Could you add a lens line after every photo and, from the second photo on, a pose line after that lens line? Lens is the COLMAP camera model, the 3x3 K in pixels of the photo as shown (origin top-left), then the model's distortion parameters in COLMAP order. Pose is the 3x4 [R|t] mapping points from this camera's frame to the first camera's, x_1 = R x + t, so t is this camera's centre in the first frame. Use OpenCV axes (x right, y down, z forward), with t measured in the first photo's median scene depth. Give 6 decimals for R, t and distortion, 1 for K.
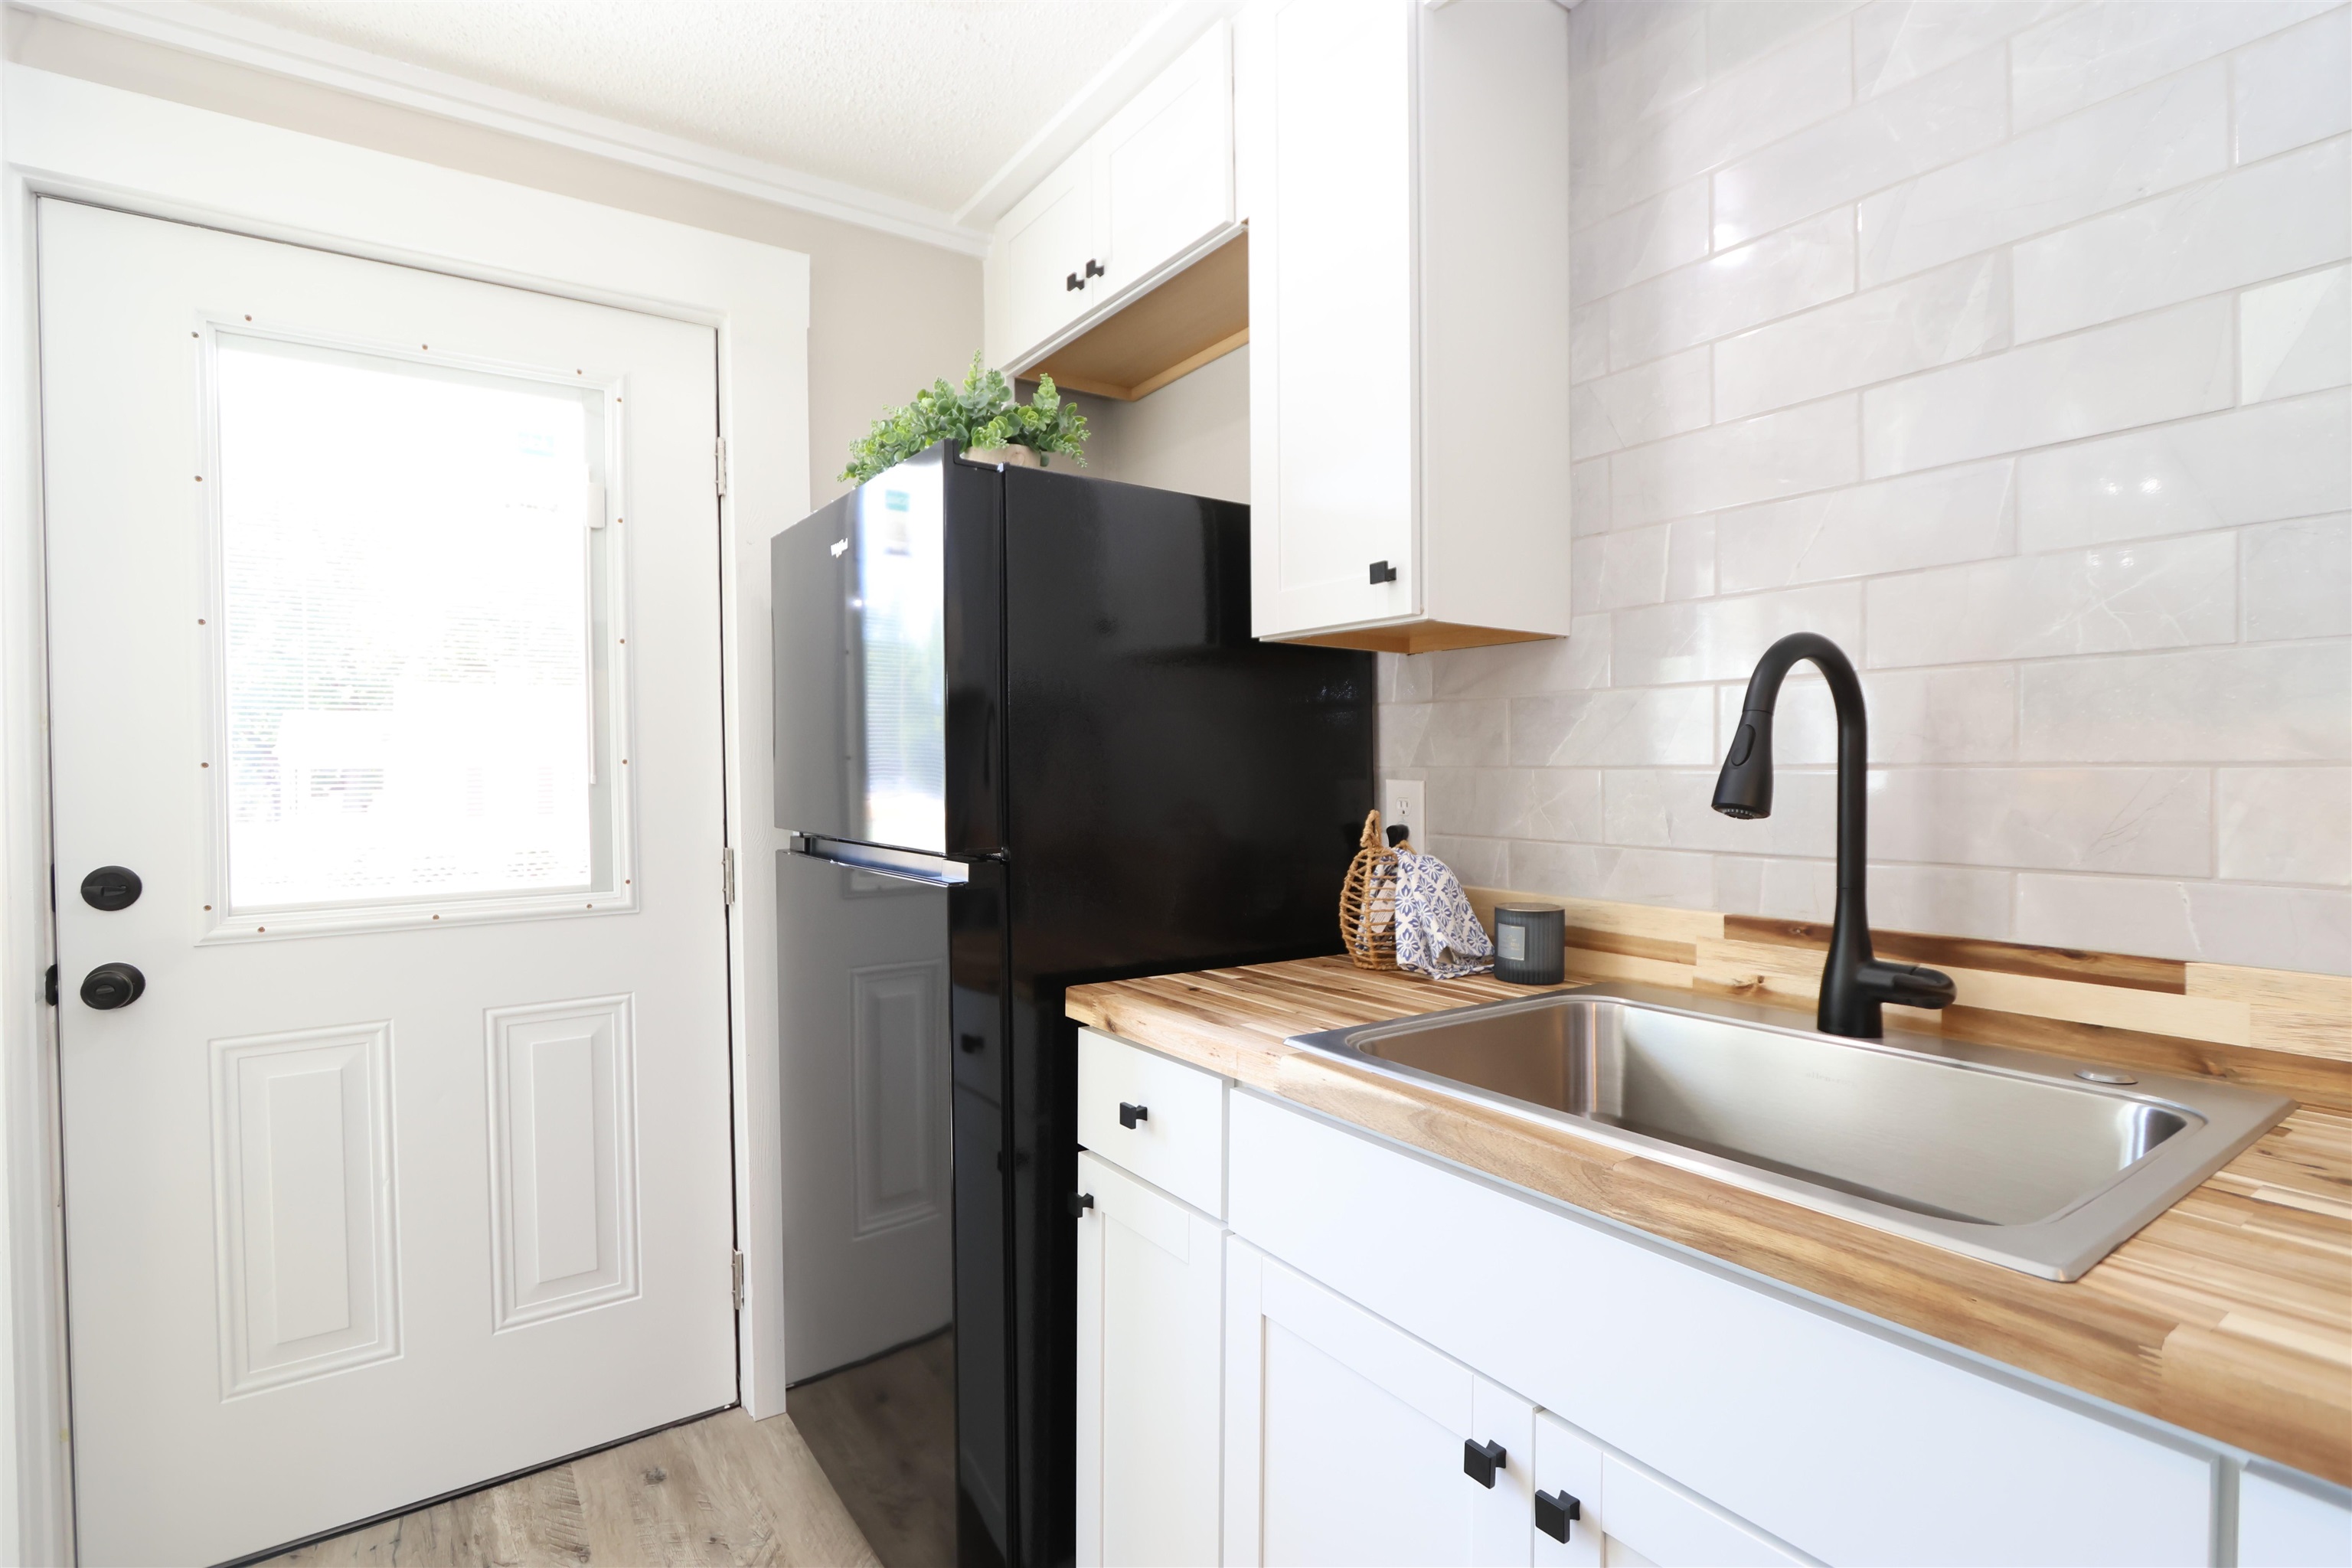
lens RADIAL K [[1093.1, 0, 1165.8], [0, 1093.1, 781.7], [0, 0, 1]] dist [-0.021377, 0.004207]
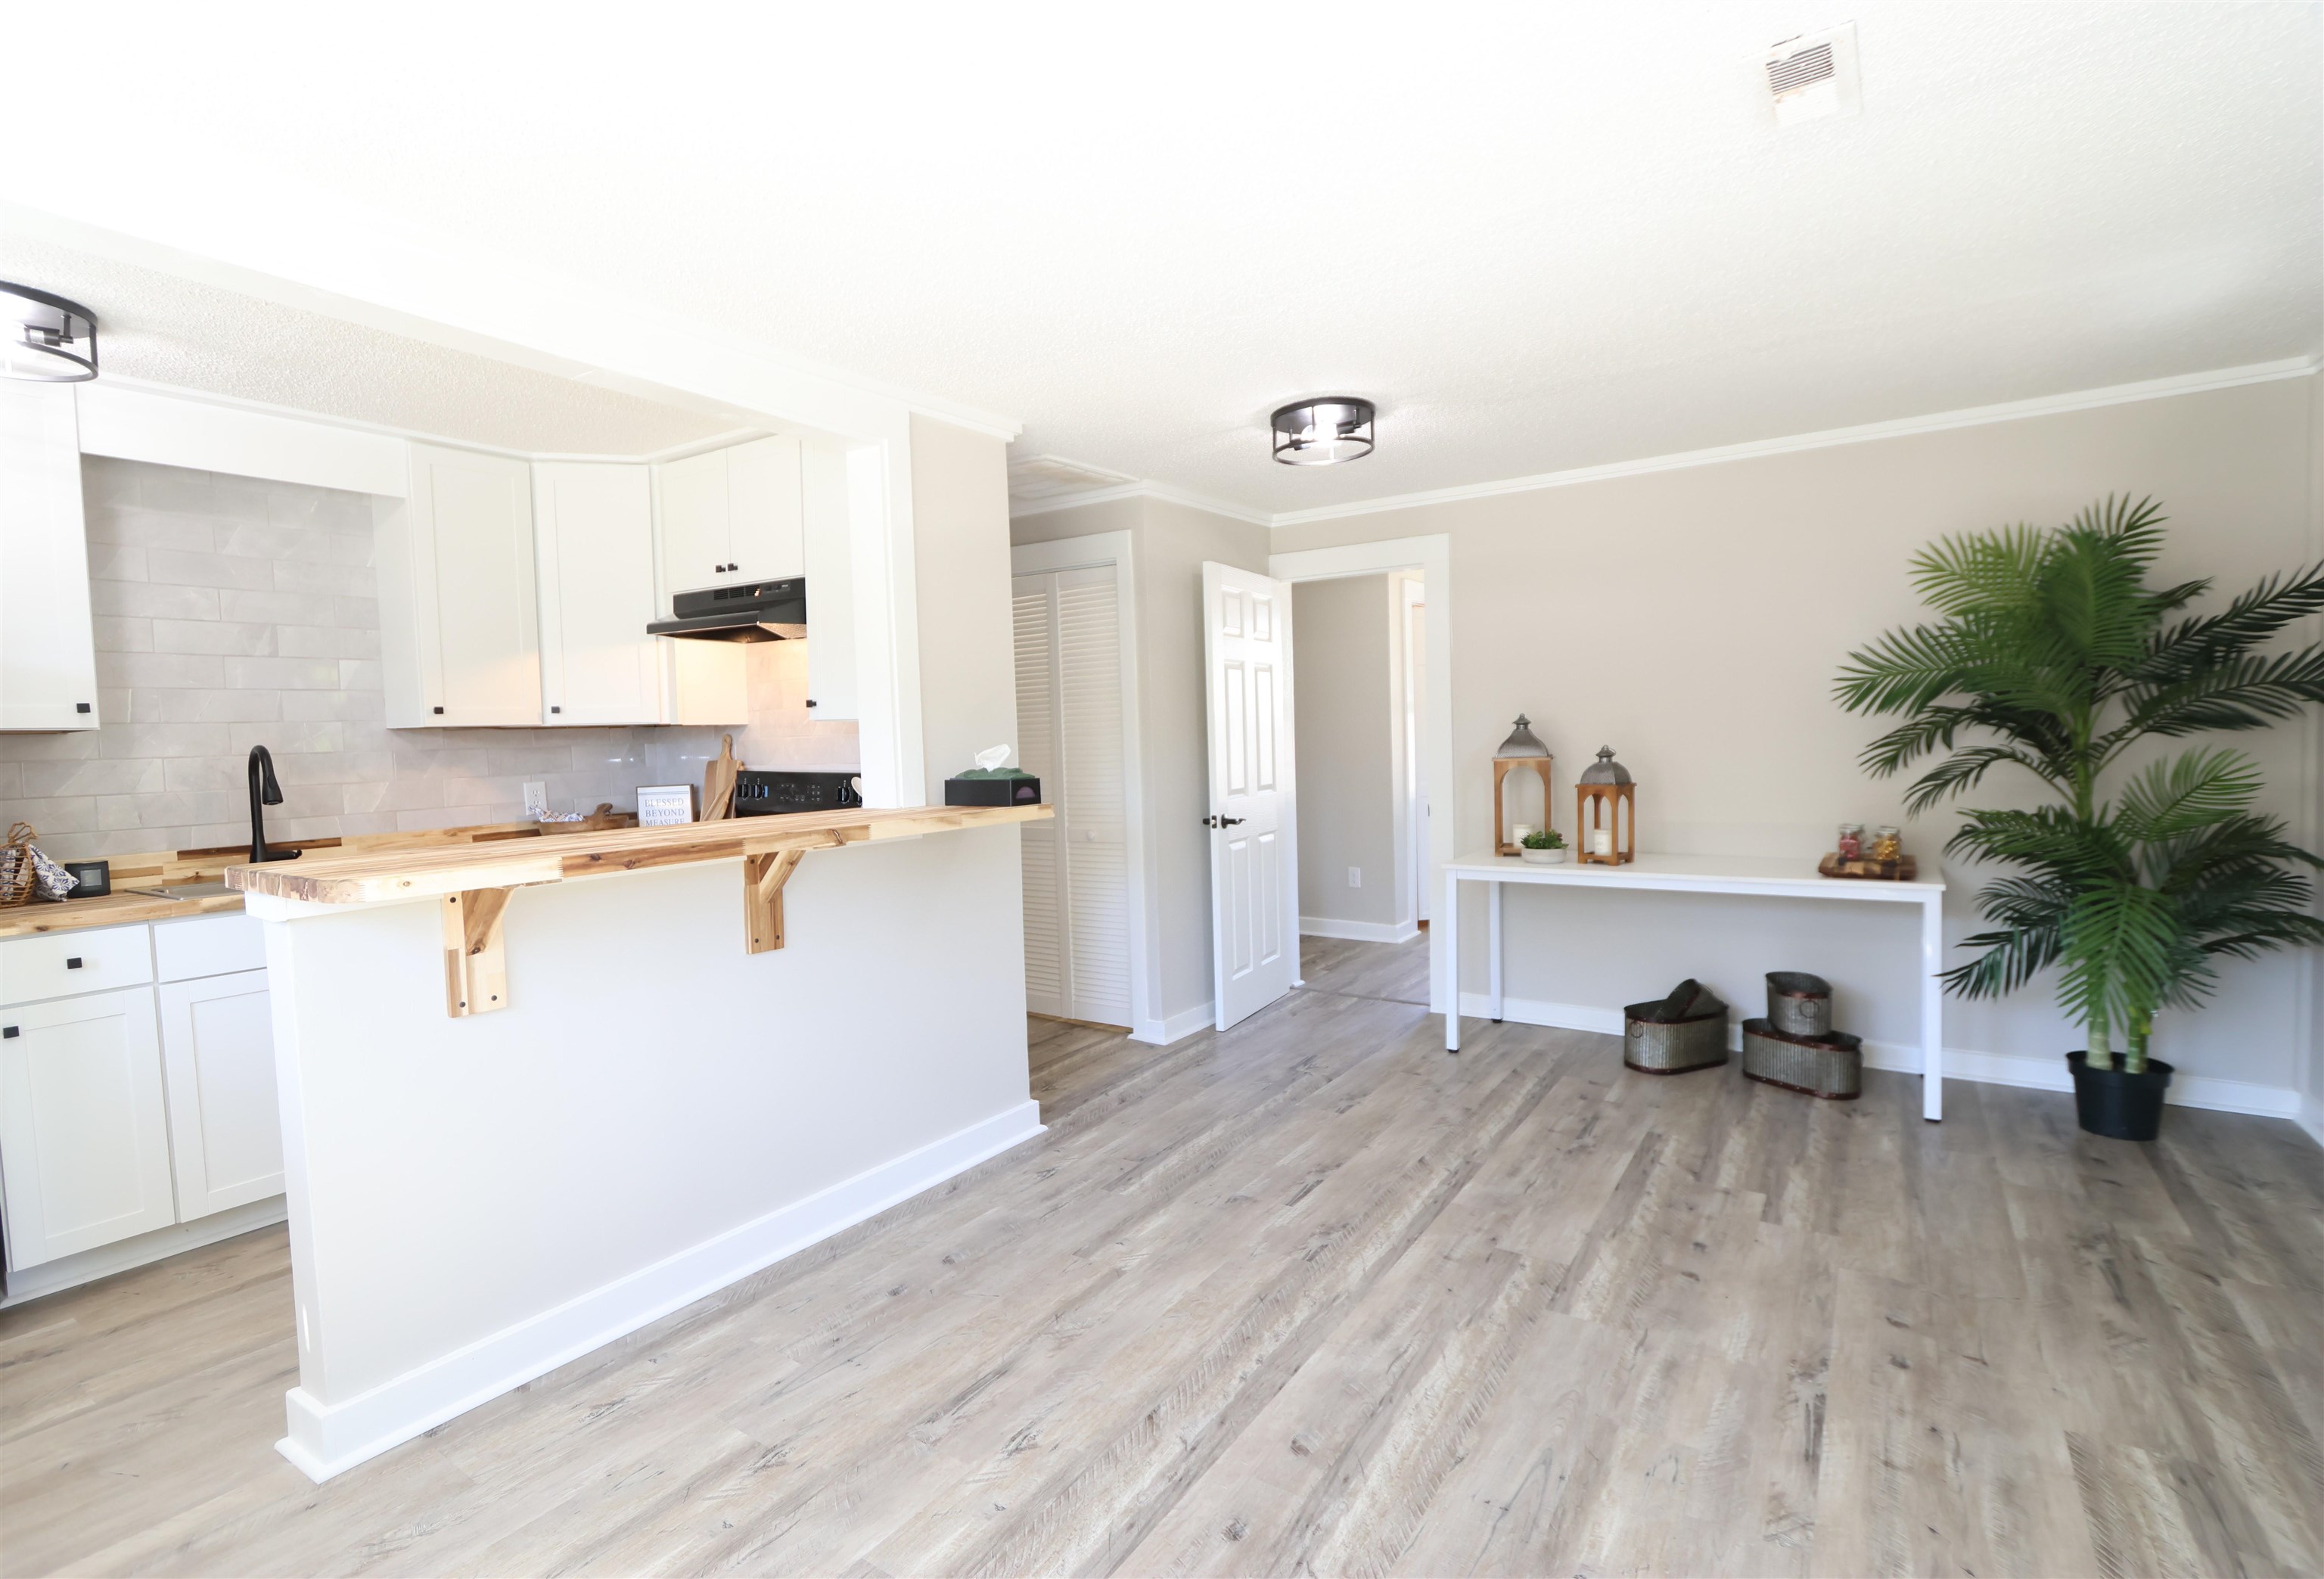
lens RADIAL K [[1083.8, 0, 1142.1], [0, 1083.8, 797.9], [0, 0, 1]] dist [-0.022270, 0.004730]
pose [[-0.349248, -0.033921, 0.936416, -2.264981], [0.045608, 0.997545, 0.053146, -0.025728], [-0.935920, 0.061269, -0.346844, -0.202088]]
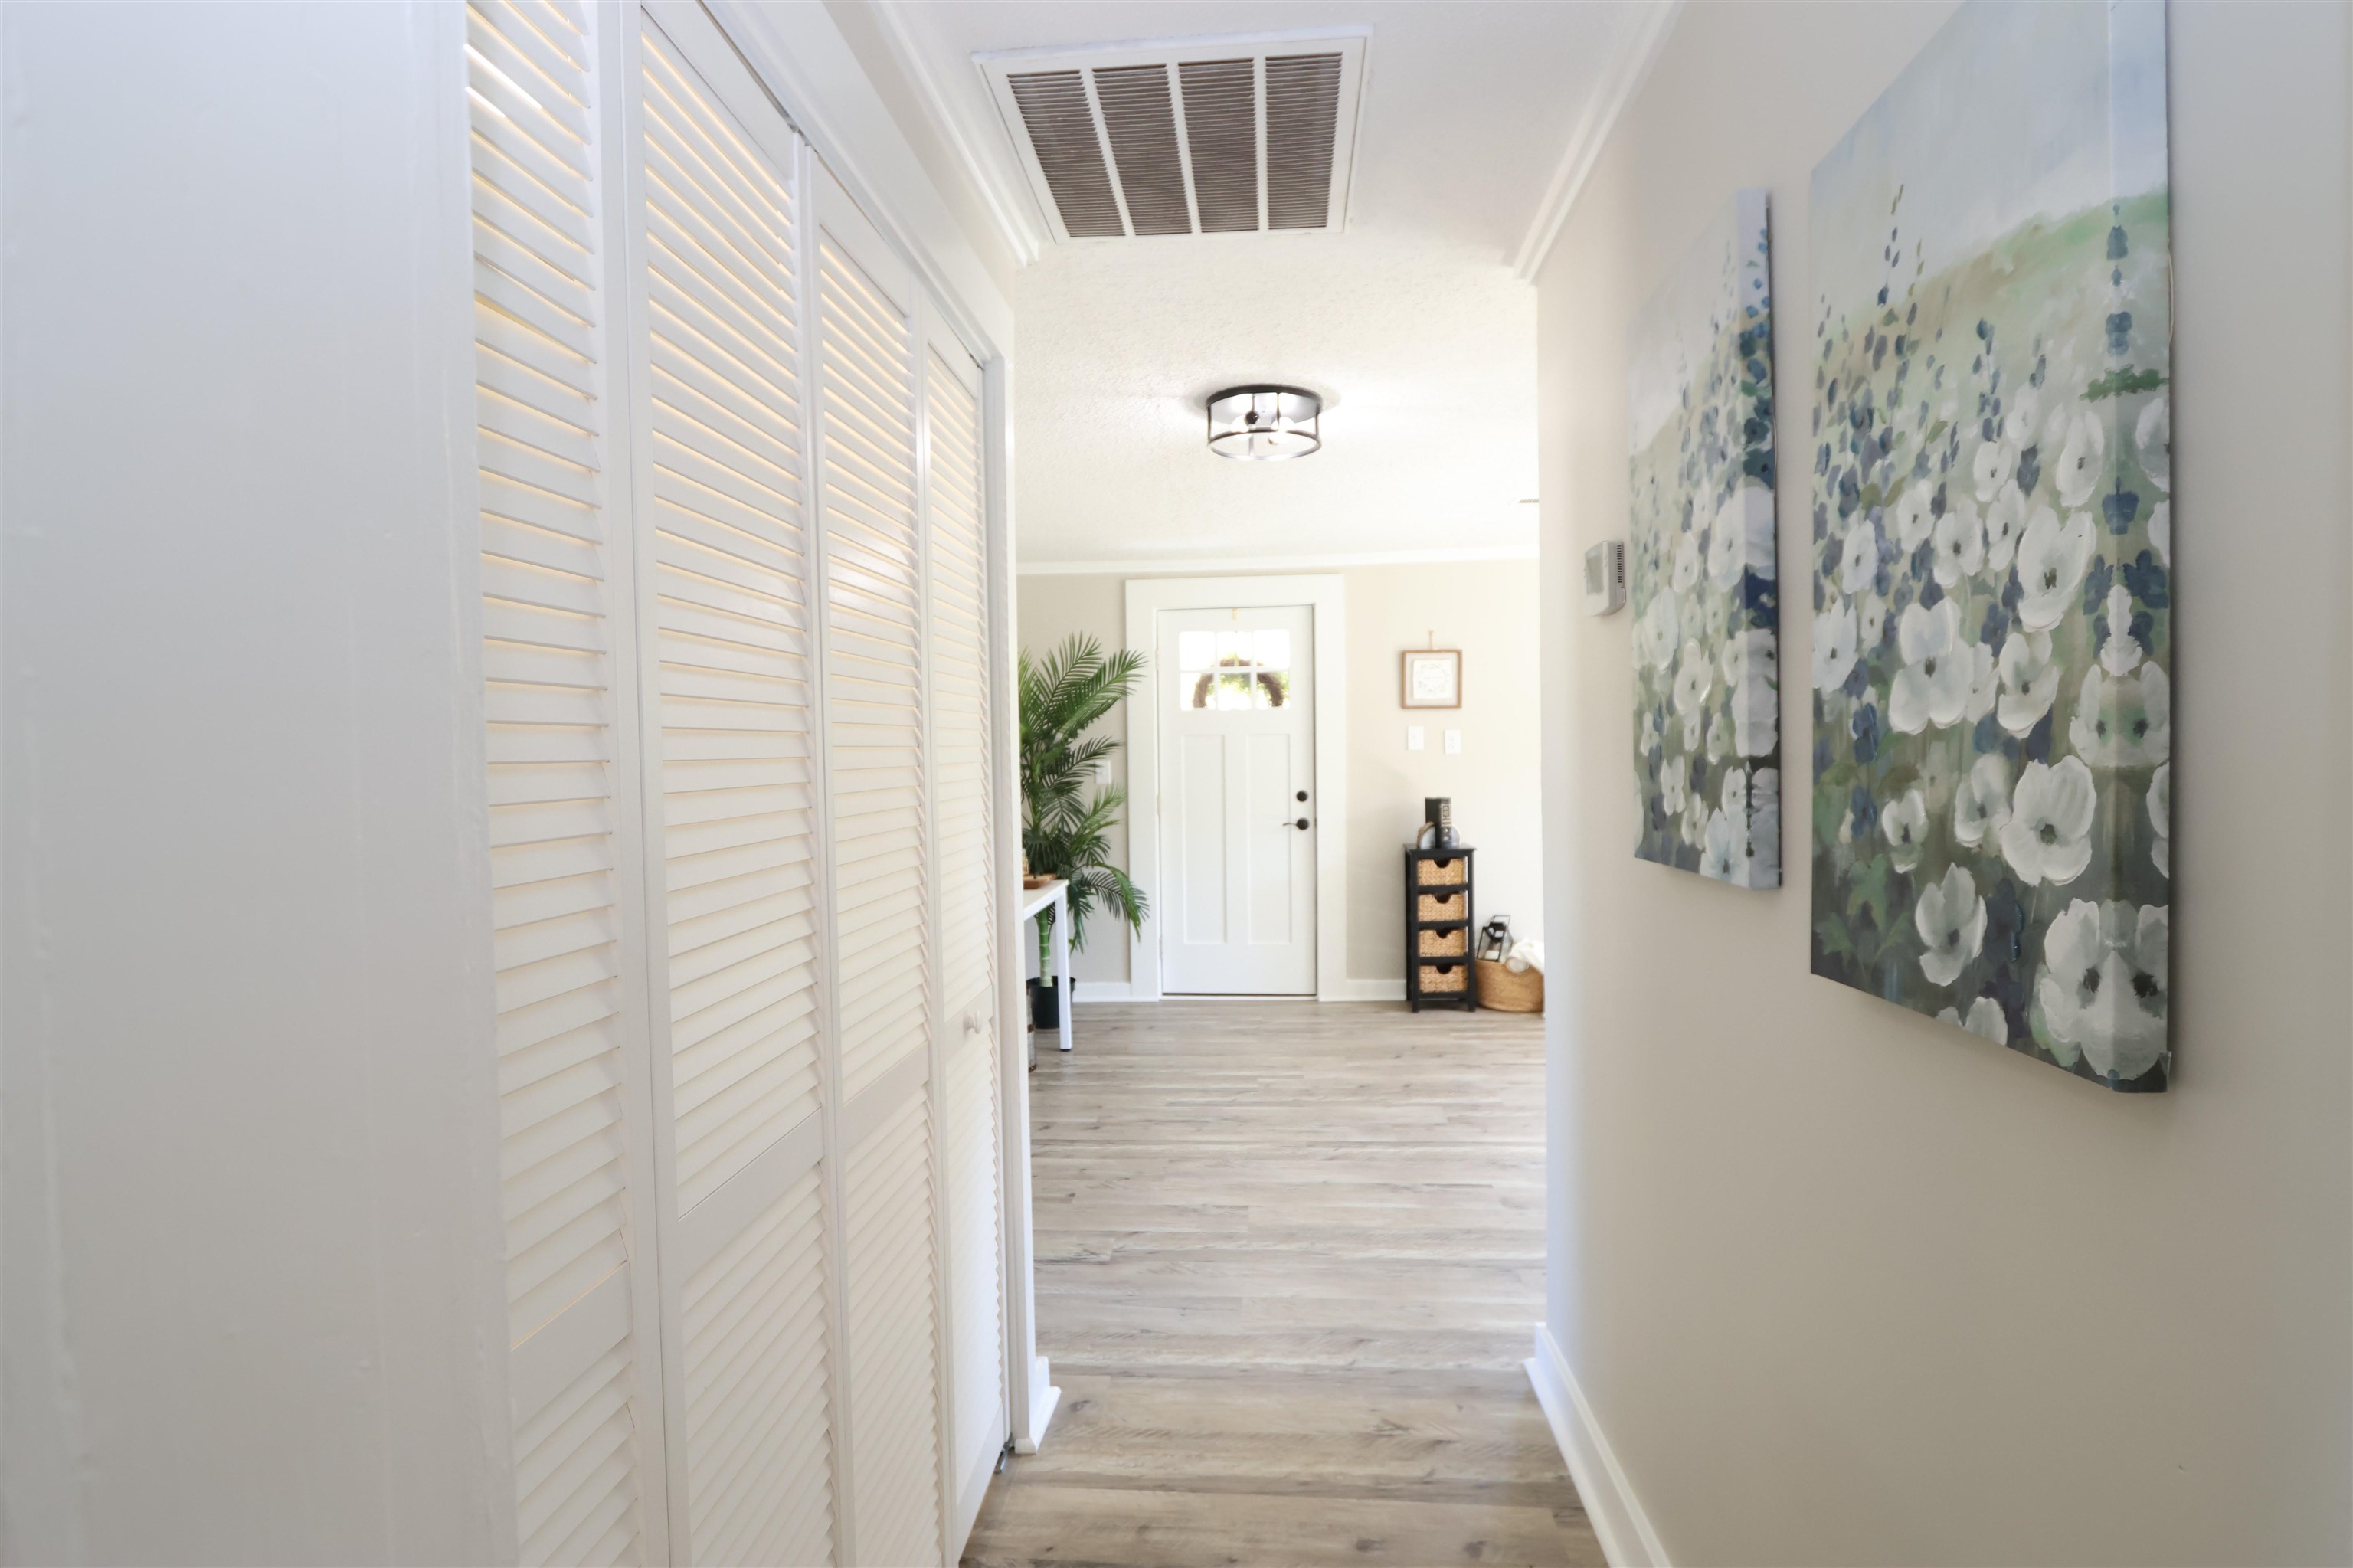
lens RADIAL K [[1093.6, 0, 1177.8], [0, 1093.6, 791.4], [0, 0, 1]] dist [-0.021377, 0.004207]
pose [[-0.635698, 0.049498, -0.770349, 1.546570], [0.017144, 0.998601, 0.050016, -0.071673], [0.771747, 0.018588, -0.635658, -0.208983]]
